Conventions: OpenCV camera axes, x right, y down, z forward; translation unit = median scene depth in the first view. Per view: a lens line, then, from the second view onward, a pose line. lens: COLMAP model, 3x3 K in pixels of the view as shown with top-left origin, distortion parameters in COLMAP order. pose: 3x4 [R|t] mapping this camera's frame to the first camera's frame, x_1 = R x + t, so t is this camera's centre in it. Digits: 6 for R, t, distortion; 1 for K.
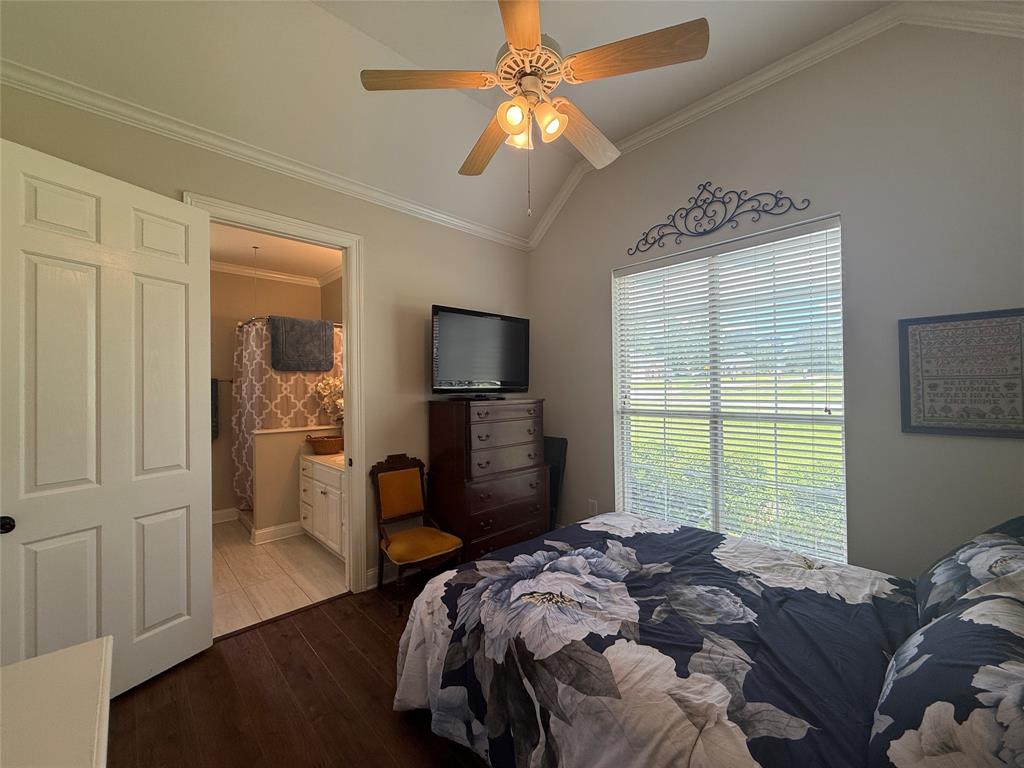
lens RADIAL K [[407.3, 0, 512.9], [0, 407.3, 385.2], [0, 0, 1]] dist [-0.003801, 0.000492]
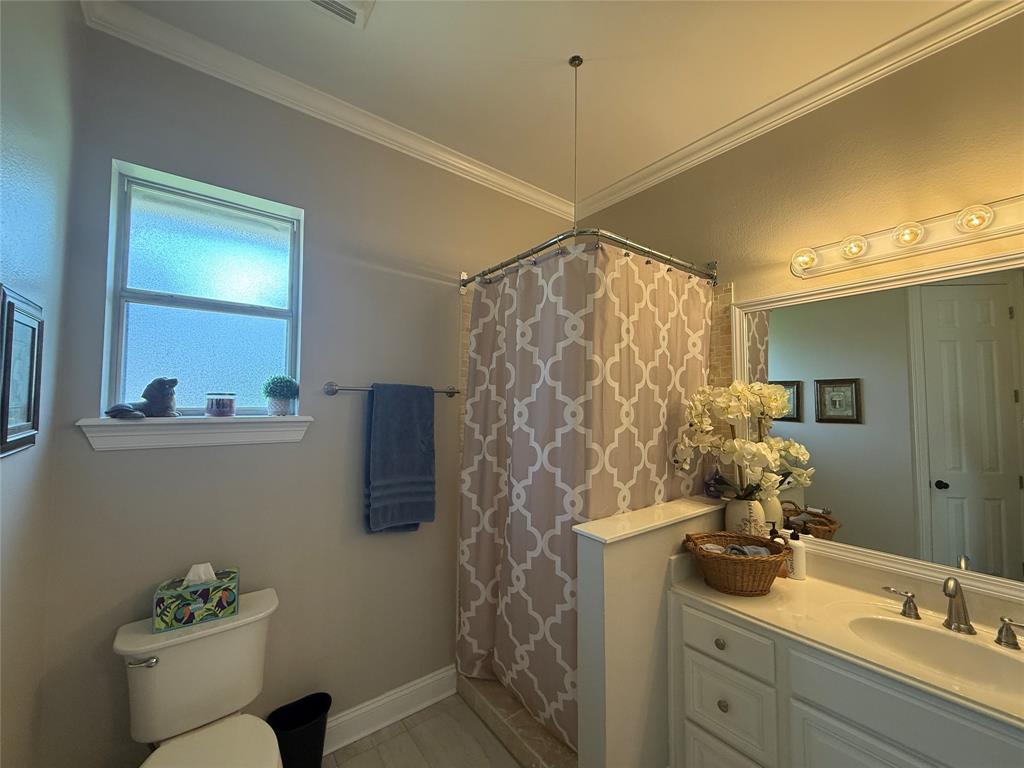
lens RADIAL K [[407.3, 0, 512.0], [0, 407.3, 384.6], [0, 0, 1]] dist [-0.003801, 0.000492]
pose [[0.994265, 0.013578, -0.106081, -0.629633], [-0.018230, 0.998908, -0.043016, -0.000670], [0.105381, 0.044703, 0.993427, 0.590020]]
